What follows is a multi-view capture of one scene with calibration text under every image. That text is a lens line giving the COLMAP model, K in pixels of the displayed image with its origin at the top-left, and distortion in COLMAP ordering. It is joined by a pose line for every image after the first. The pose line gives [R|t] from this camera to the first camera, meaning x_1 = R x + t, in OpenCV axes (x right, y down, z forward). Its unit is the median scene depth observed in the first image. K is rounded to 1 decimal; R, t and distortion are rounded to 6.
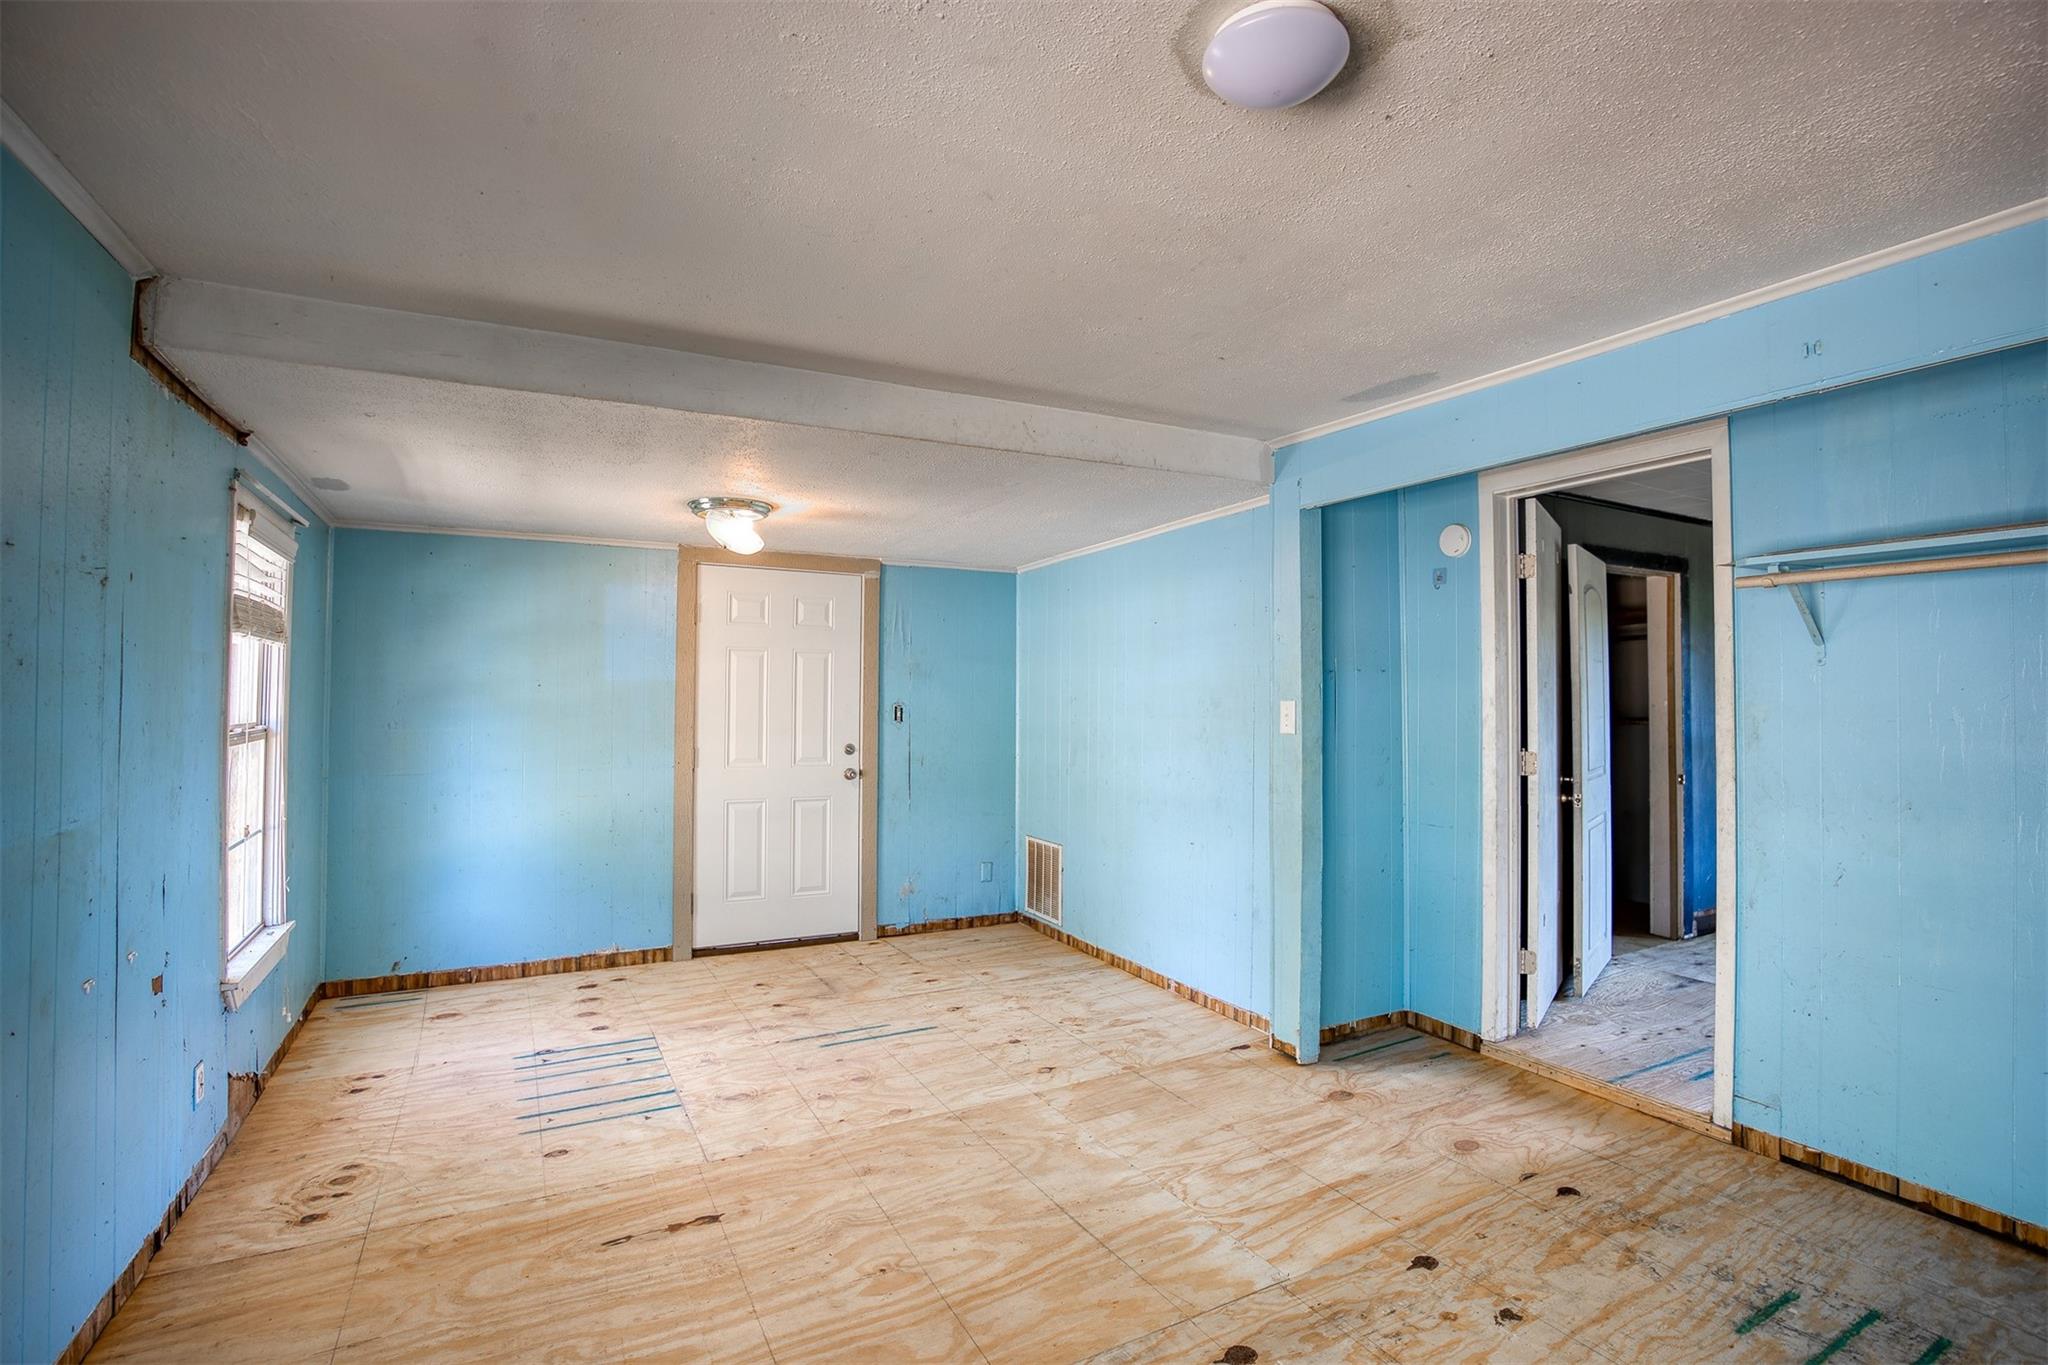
lens RADIAL K [[950.3, 0, 1022.8], [0, 950.3, 682.1], [0, 0, 1]] dist [-0.049556, 0.007014]
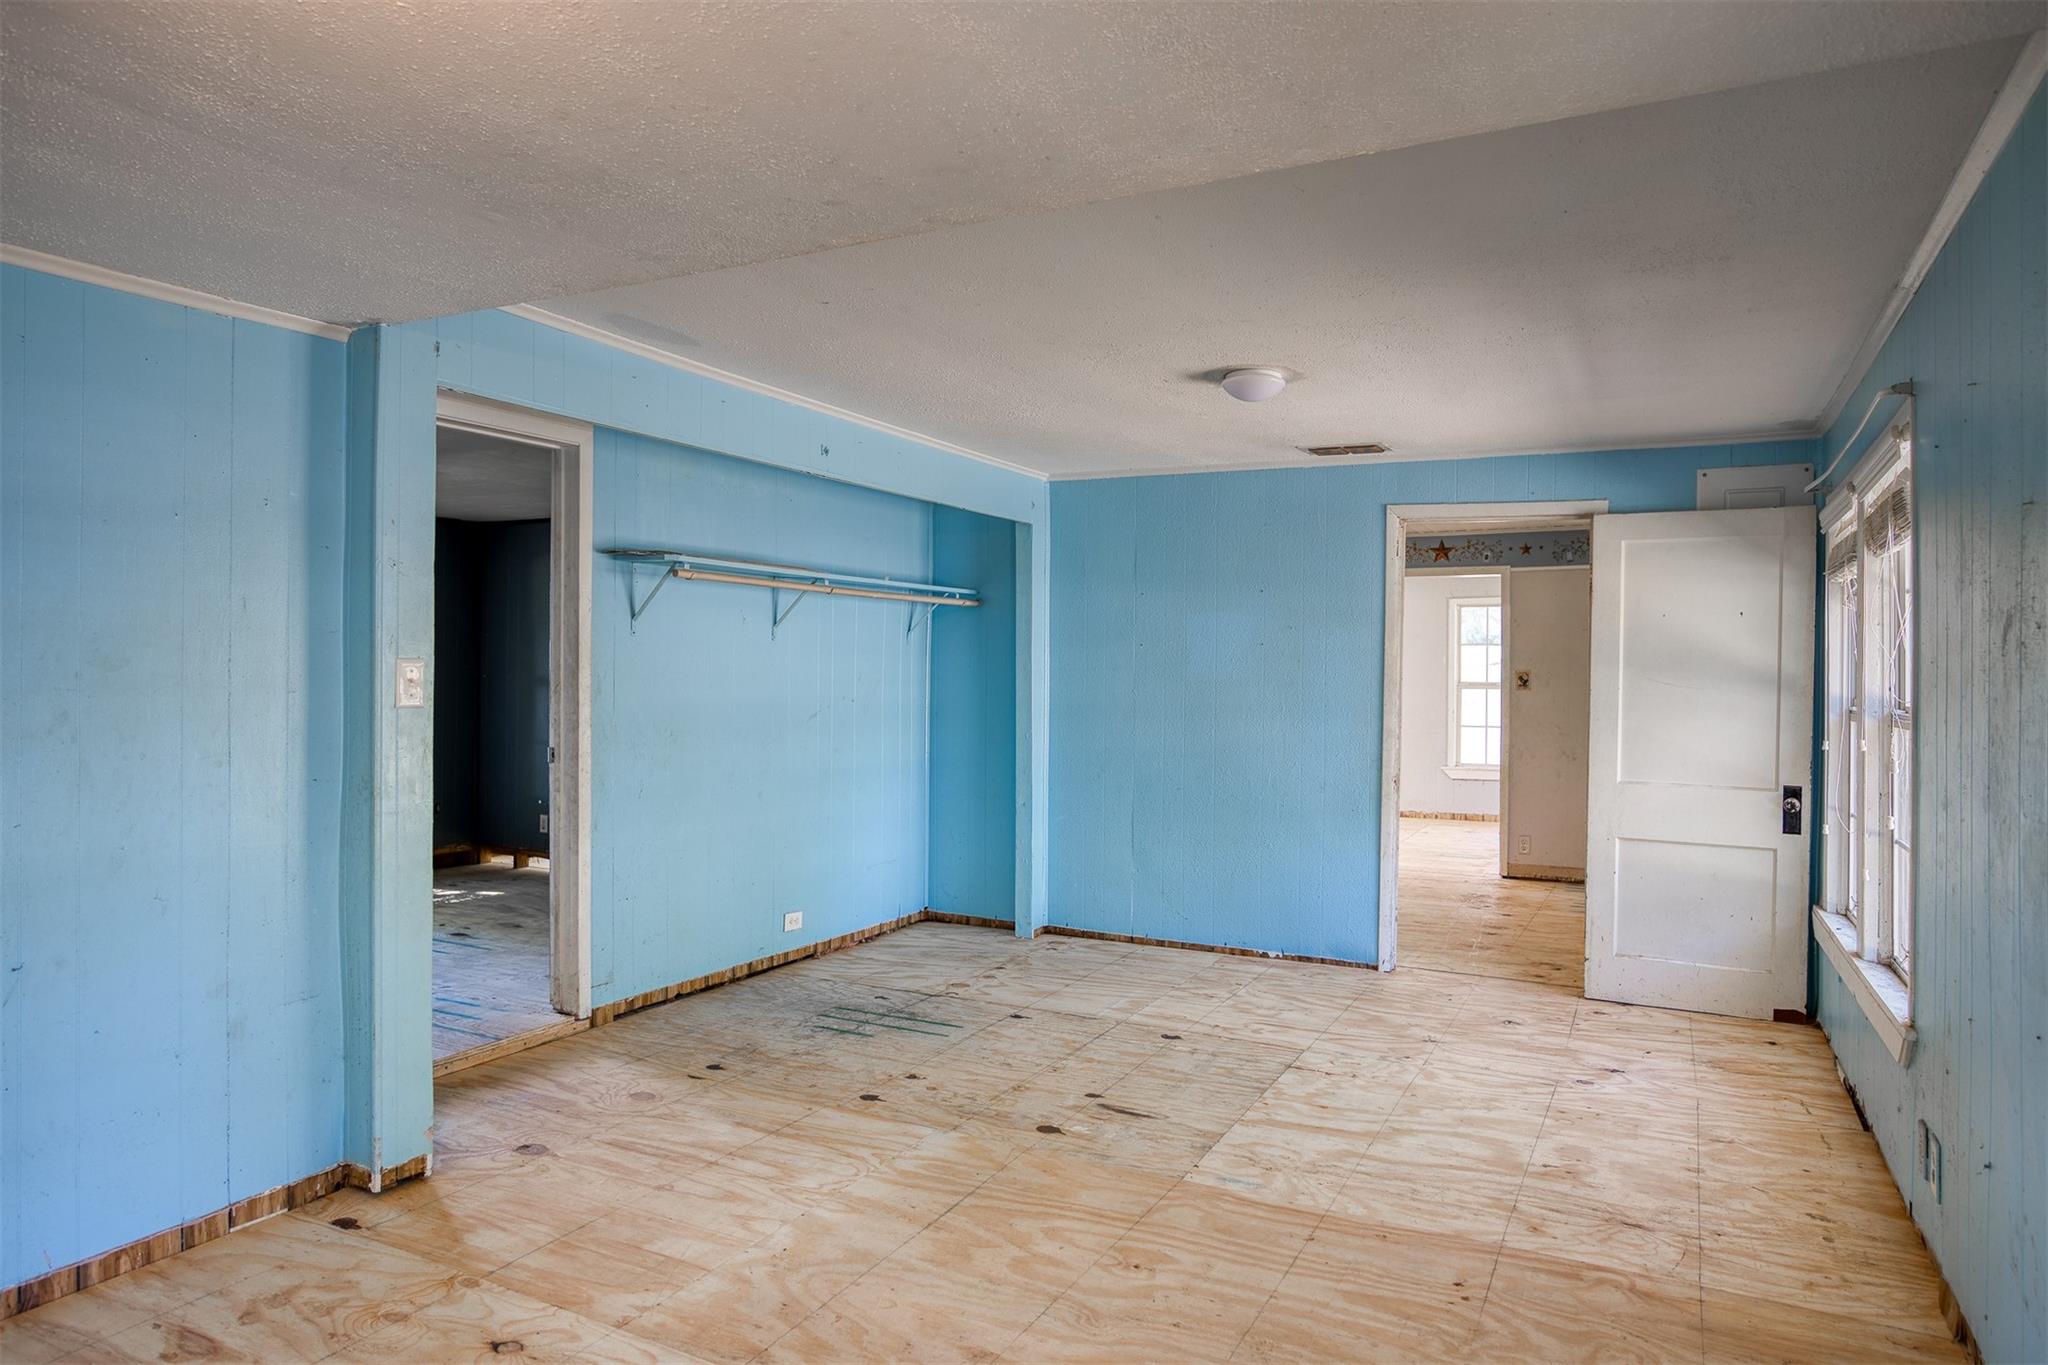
lens RADIAL K [[1227.0, 0, 1021.1], [0, 1227.0, 684.9], [0, 0, 1]] dist [-0.019433, 0.000174]
pose [[-0.551962, -0.014335, 0.833746, -0.718266], [-0.021941, 0.999756, 0.002664, 0.026882], [-0.833581, -0.016823, -0.552141, 1.159528]]
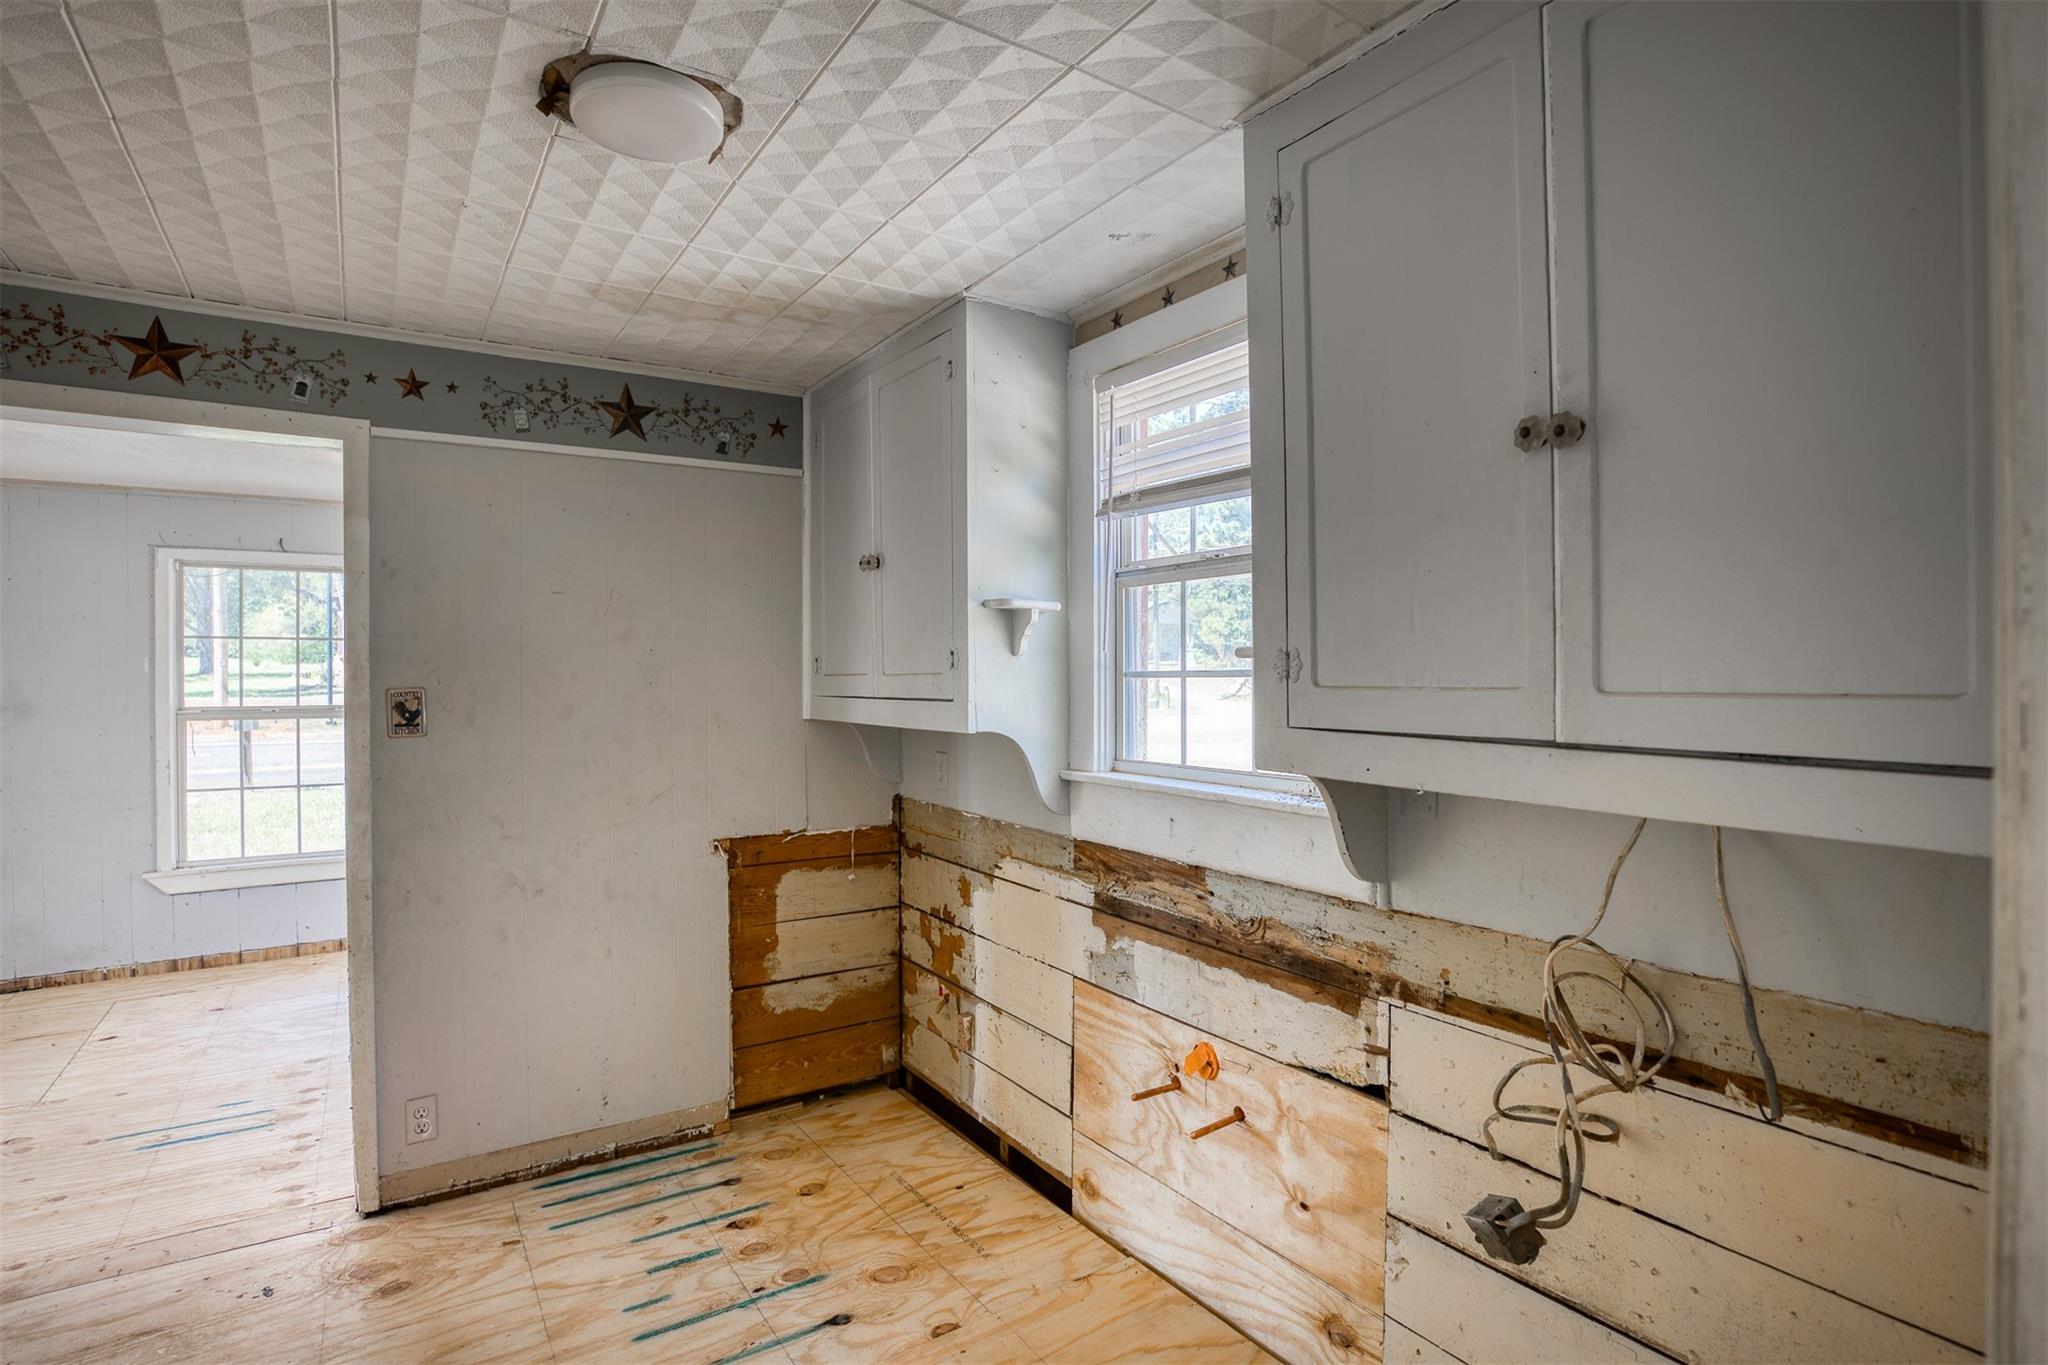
lens RADIAL K [[1017.5, 0, 1016.7], [0, 1017.5, 679.9], [0, 0, 1]] dist [-0.026176, -0.000118]
pose [[-0.996890, 0.006180, -0.078563, -0.295371], [0.007608, 0.999811, -0.017891, 0.013956], [0.078438, -0.018433, -0.996749, 0.624763]]
